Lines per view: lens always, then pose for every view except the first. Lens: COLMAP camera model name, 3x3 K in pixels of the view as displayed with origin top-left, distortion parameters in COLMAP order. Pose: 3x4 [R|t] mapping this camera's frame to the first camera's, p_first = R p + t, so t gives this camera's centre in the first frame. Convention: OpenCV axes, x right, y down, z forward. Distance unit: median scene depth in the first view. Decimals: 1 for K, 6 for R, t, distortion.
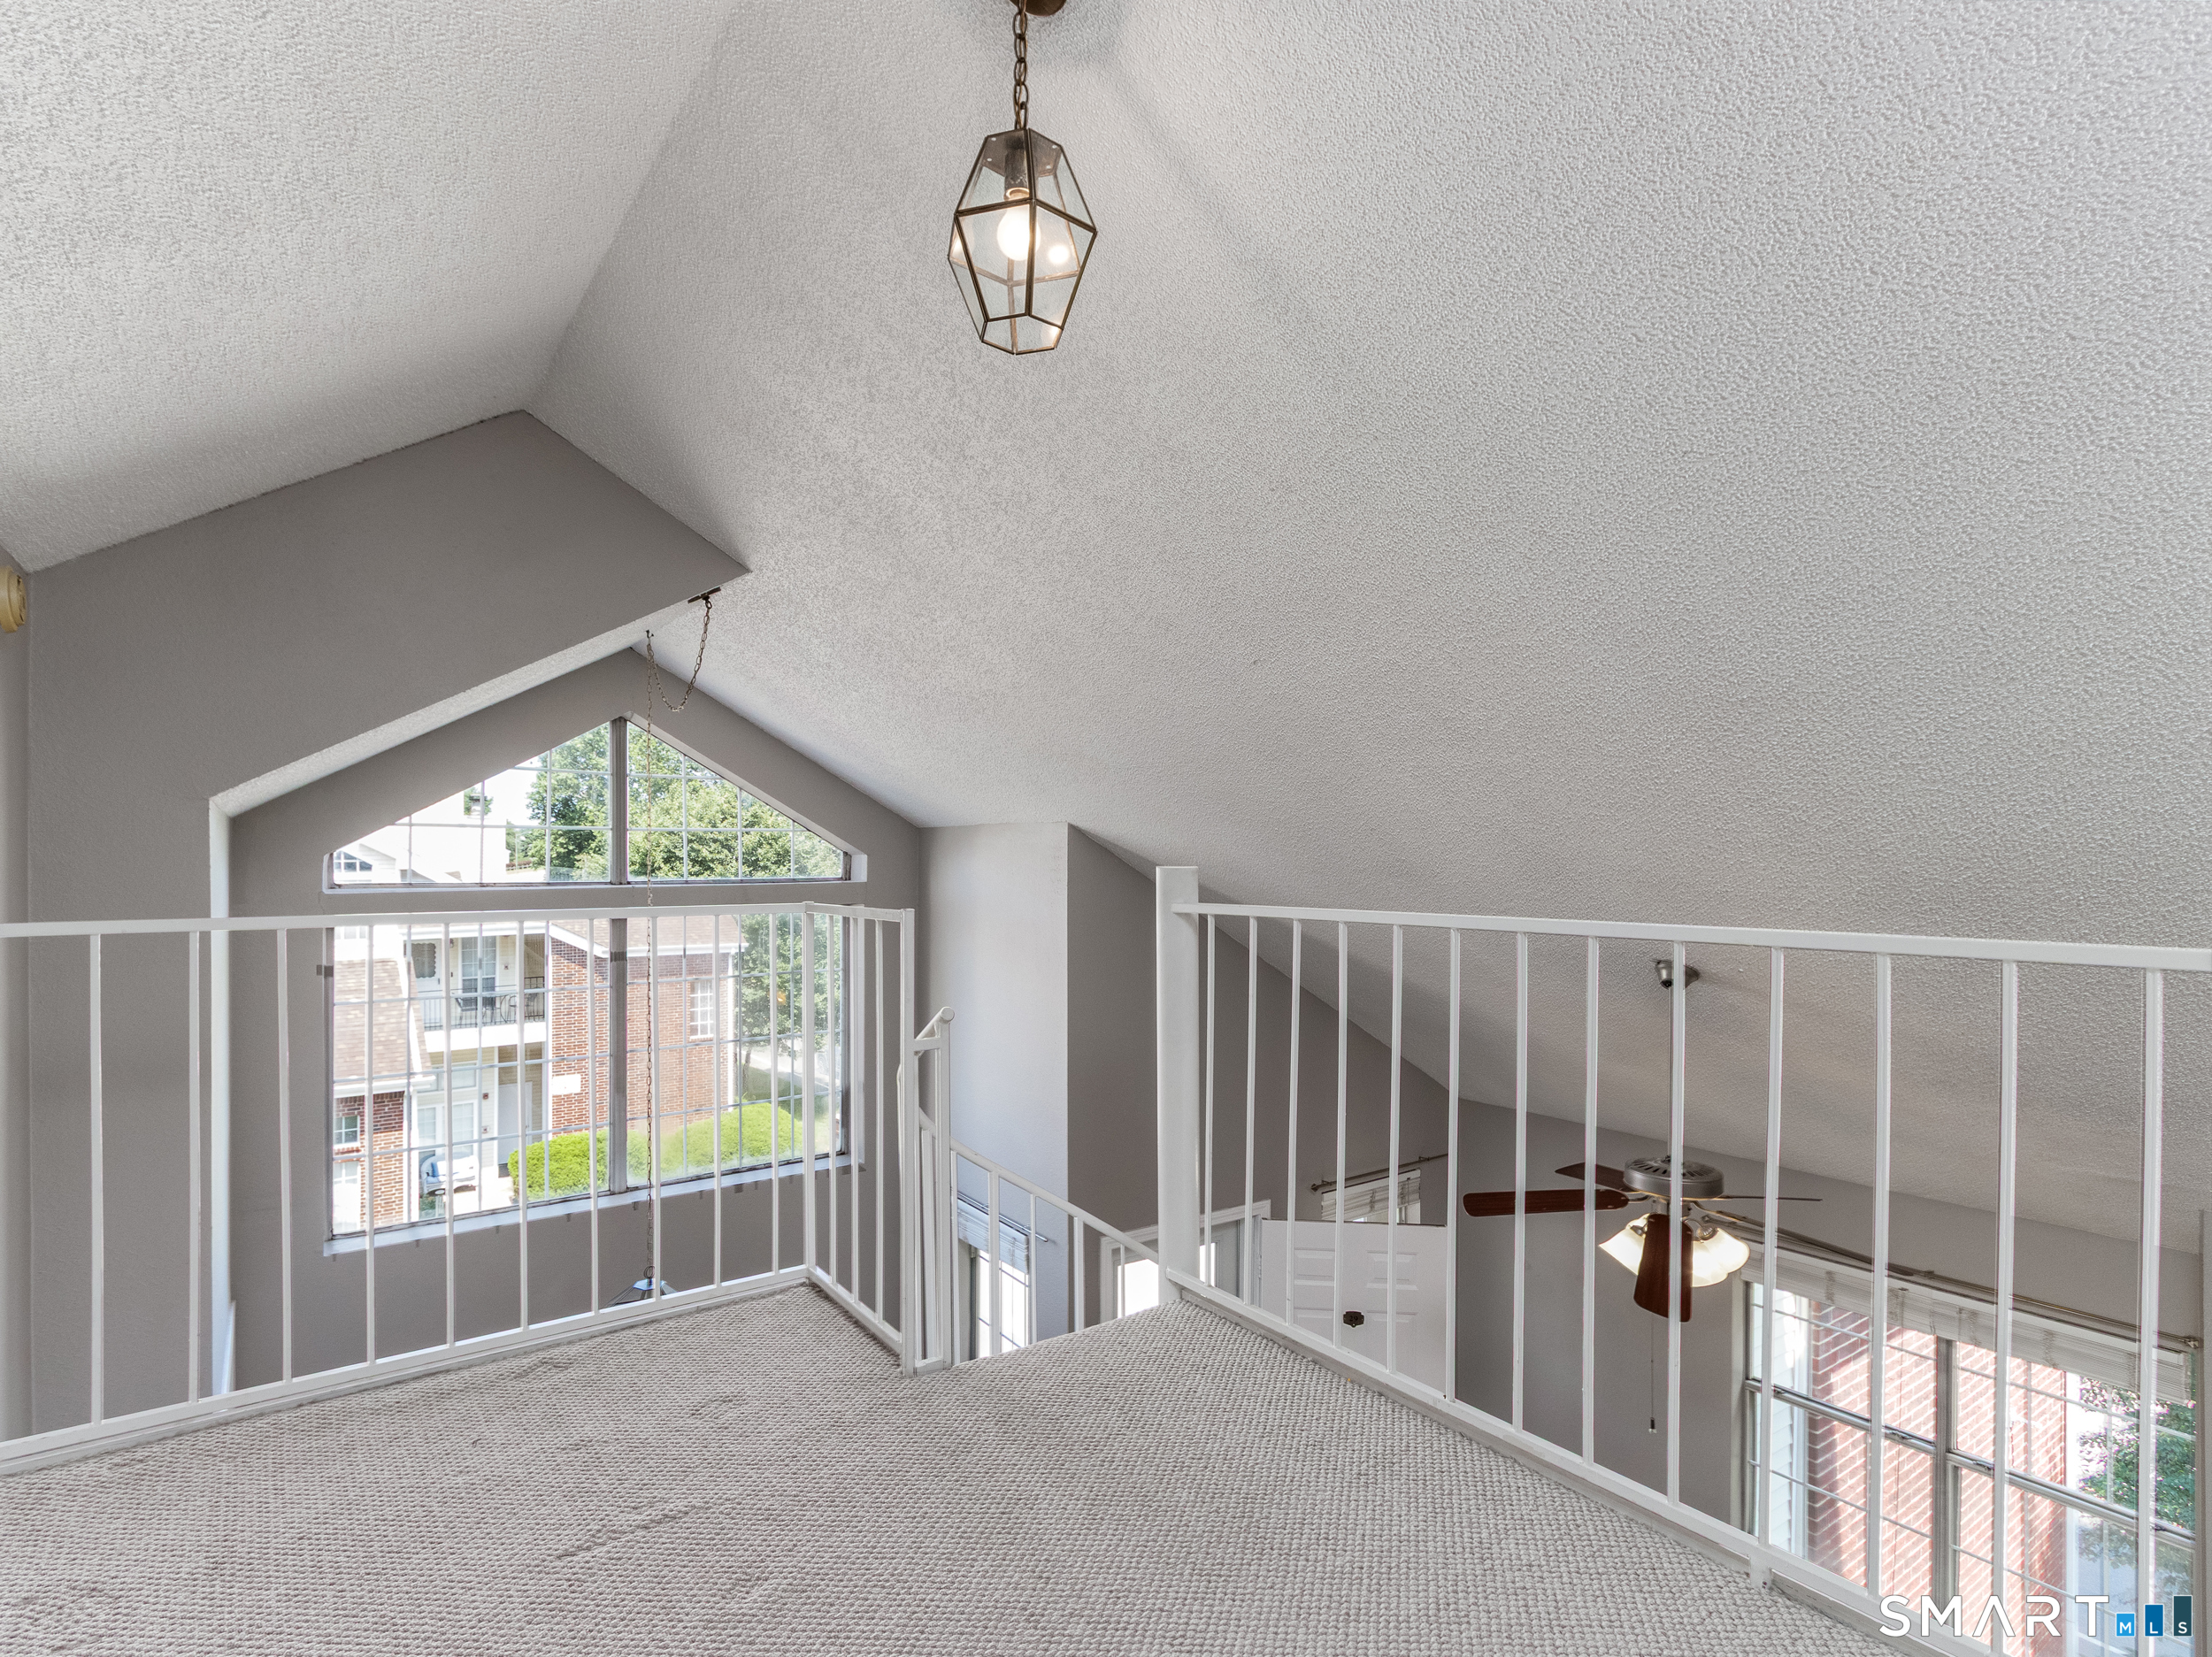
lens RADIAL K [[1067.1, 0, 1101.7], [0, 1067.1, 867.6], [0, 0, 1]] dist [-0.003310, -0.000789]
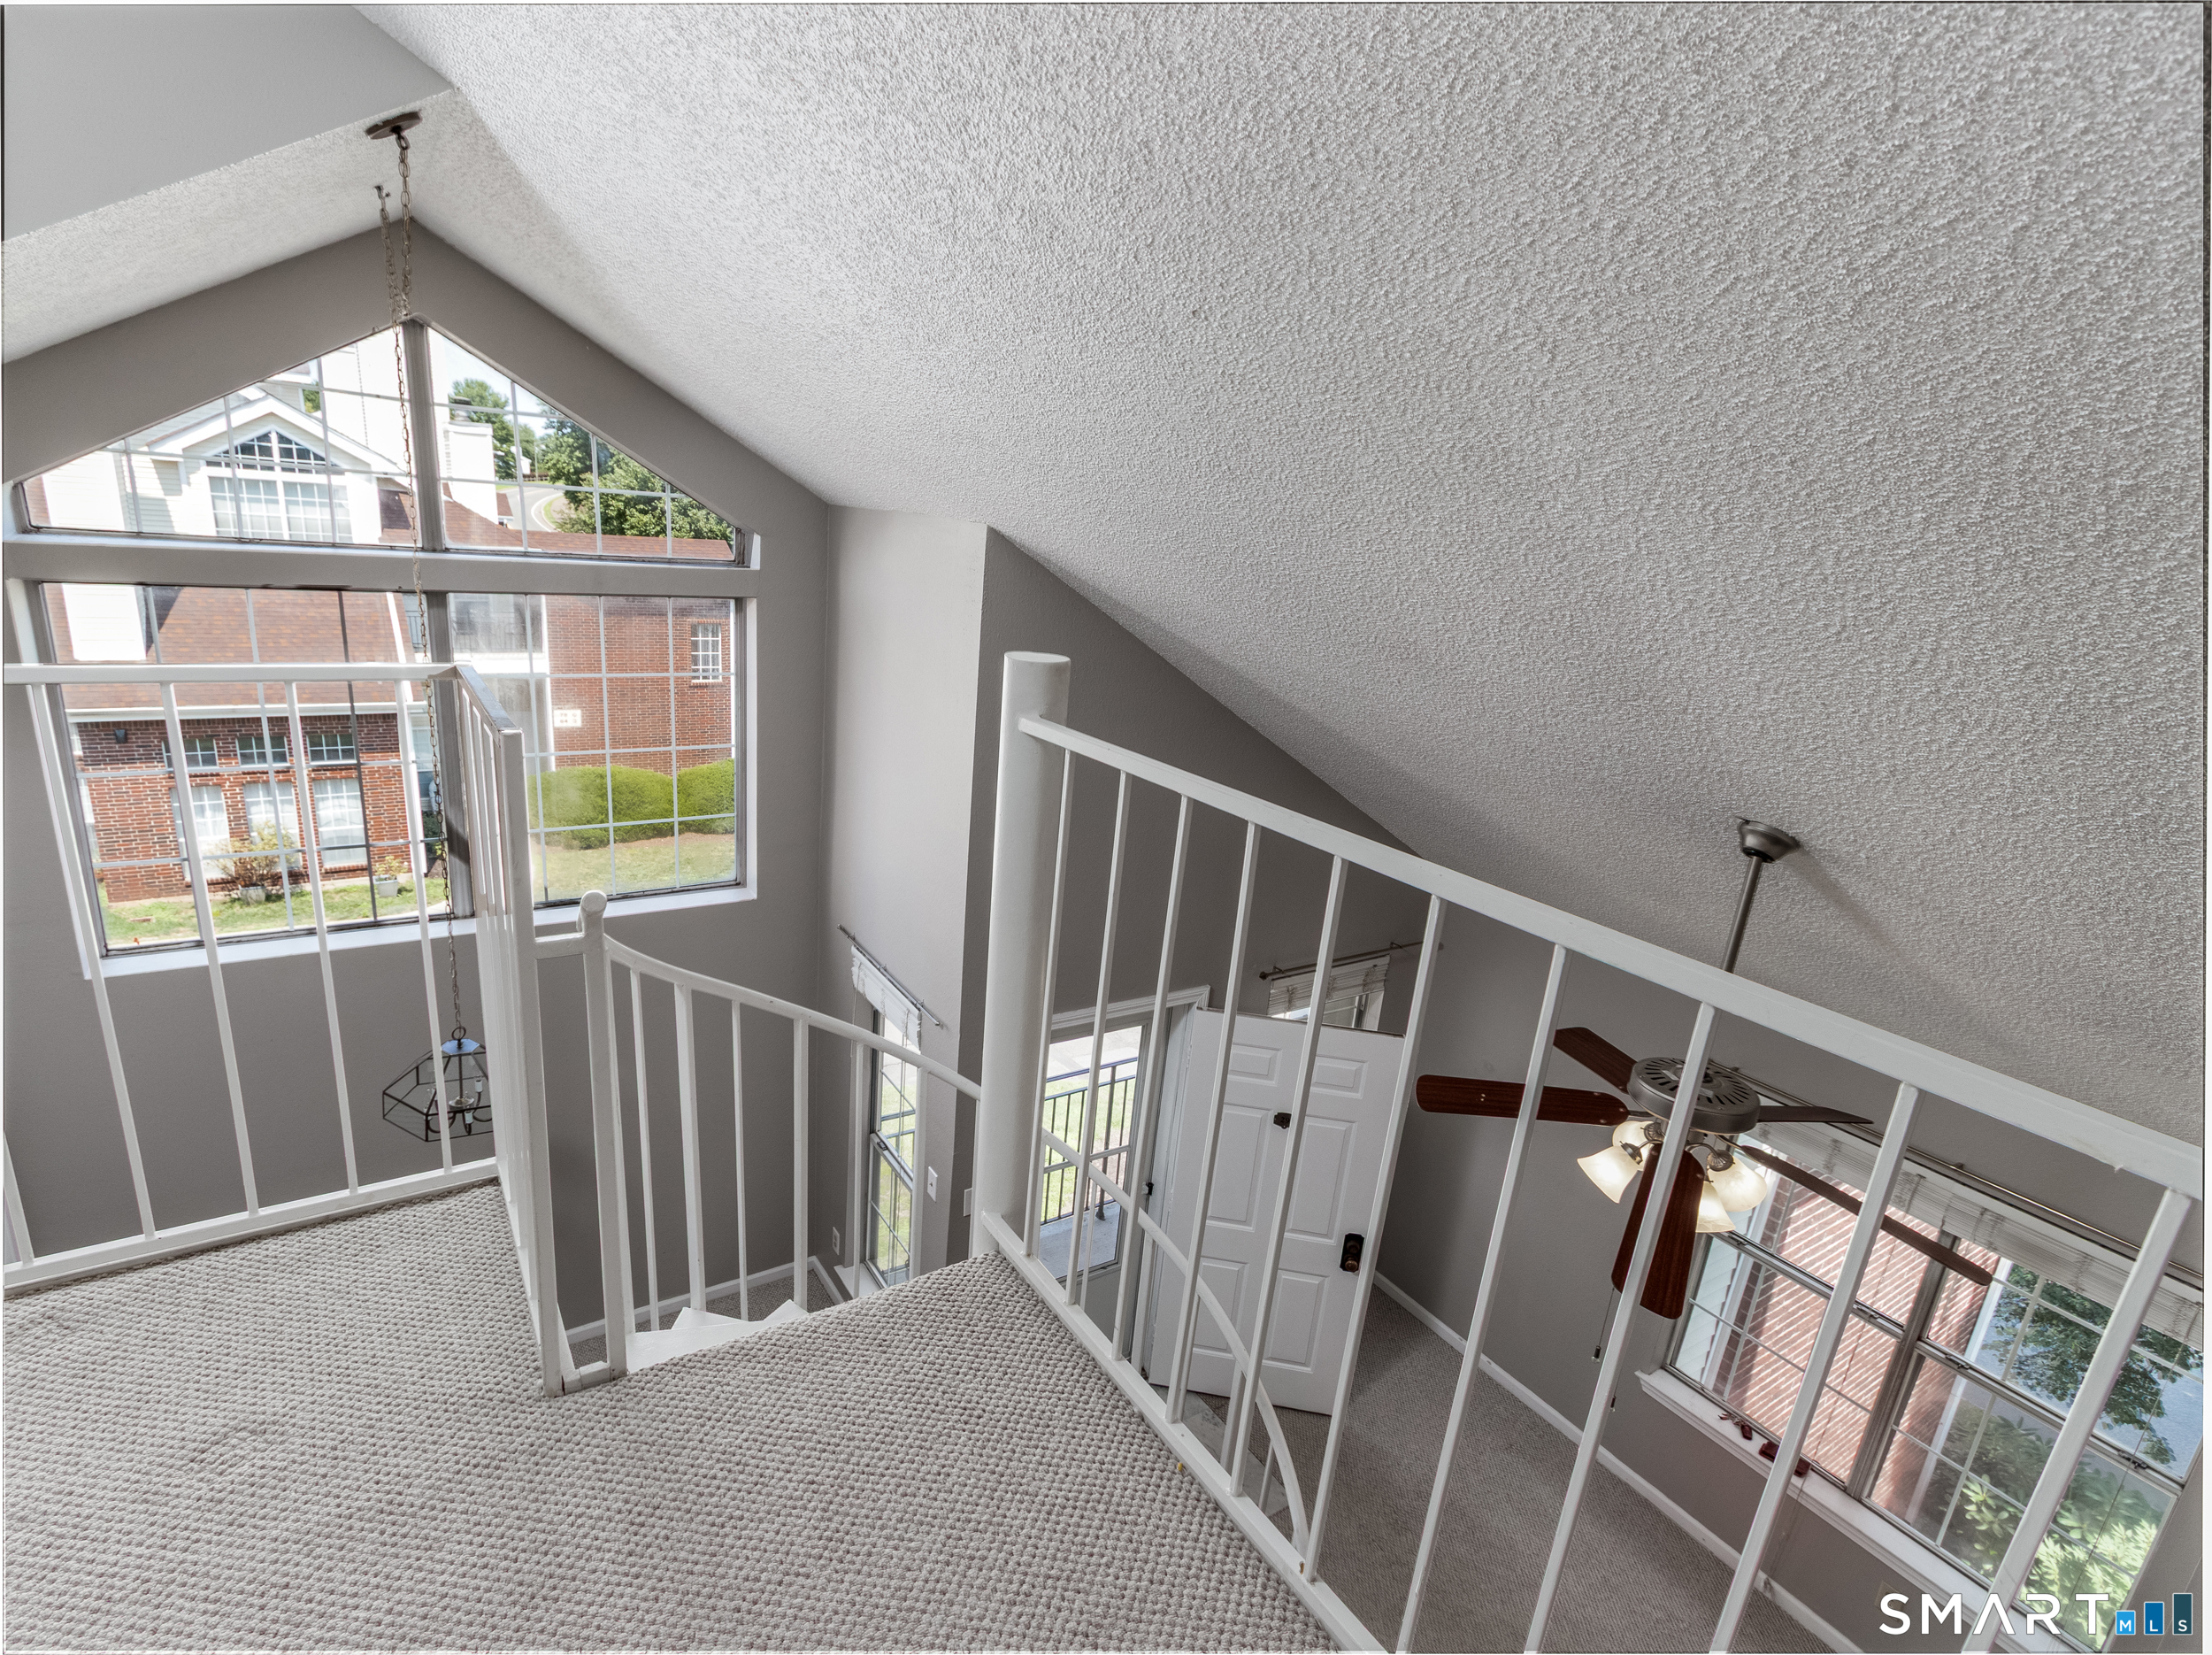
lens RADIAL K [[1048.8, 0, 1106.0], [0, 1048.8, 827.5], [0, 0, 1]] dist [0.000503, 0.000048]
pose [[0.995989, 0.089224, -0.006711, 0.075068], [-0.084012, 0.958347, 0.272971, -0.046305], [0.030787, -0.271313, 0.961999, 0.229424]]
